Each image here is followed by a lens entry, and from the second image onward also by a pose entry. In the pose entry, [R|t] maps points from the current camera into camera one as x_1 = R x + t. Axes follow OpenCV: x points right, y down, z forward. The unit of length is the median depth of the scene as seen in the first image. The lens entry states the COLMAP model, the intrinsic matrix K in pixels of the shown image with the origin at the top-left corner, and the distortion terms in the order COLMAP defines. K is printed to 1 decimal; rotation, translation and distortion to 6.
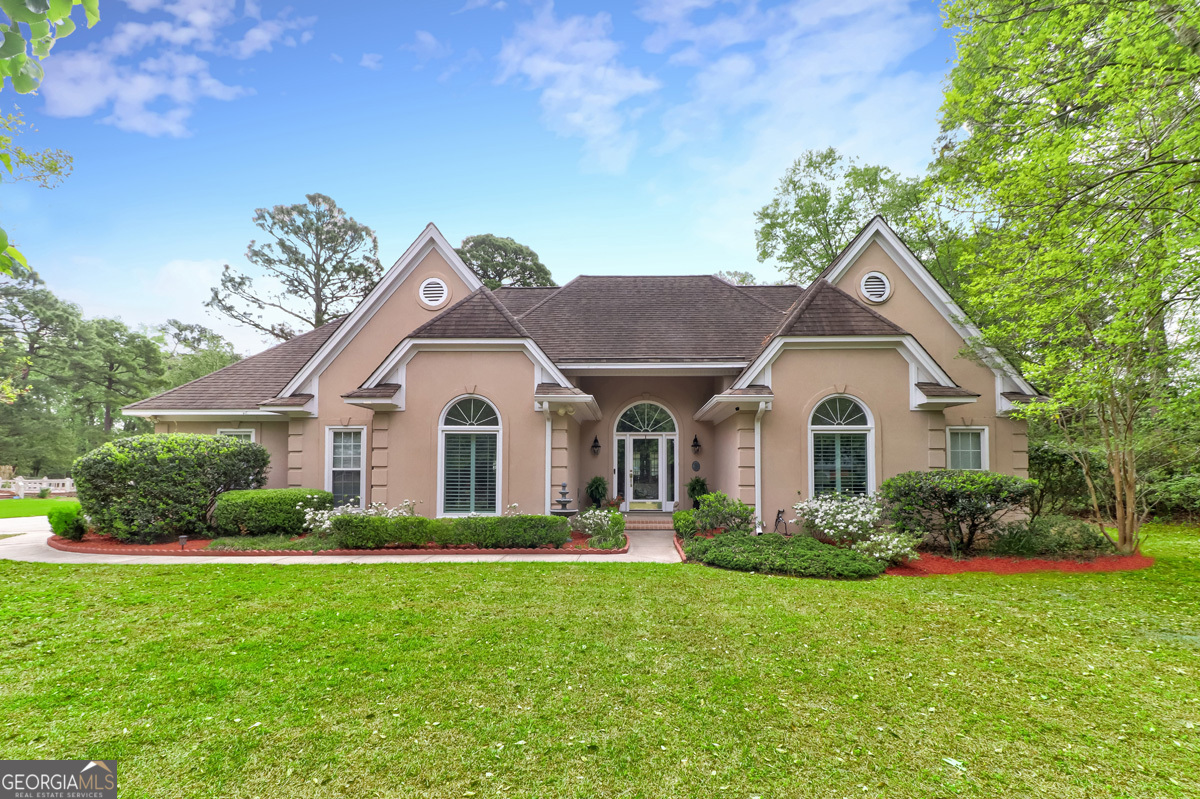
lens RADIAL K [[568.2, 0, 601.3], [0, 568.2, 385.2], [0, 0, 1]] dist [0.017428, -0.000334]
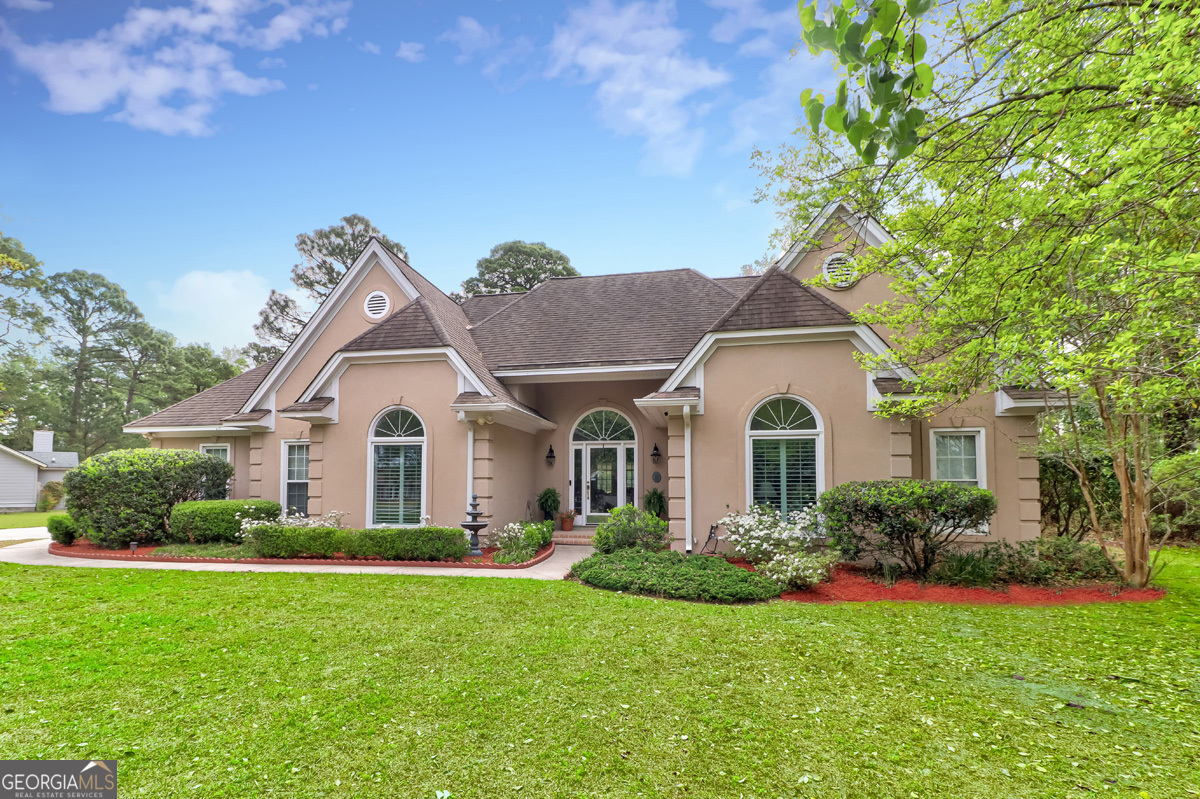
lens RADIAL K [[601.7, 0, 598.8], [0, 601.7, 388.6], [0, 0, 1]] dist [0.017702, 0.000234]
pose [[0.980941, -0.031532, -0.191730, 0.318668], [0.030022, 0.999491, -0.010777, 0.008257], [0.191973, 0.004815, 0.981388, 0.030003]]
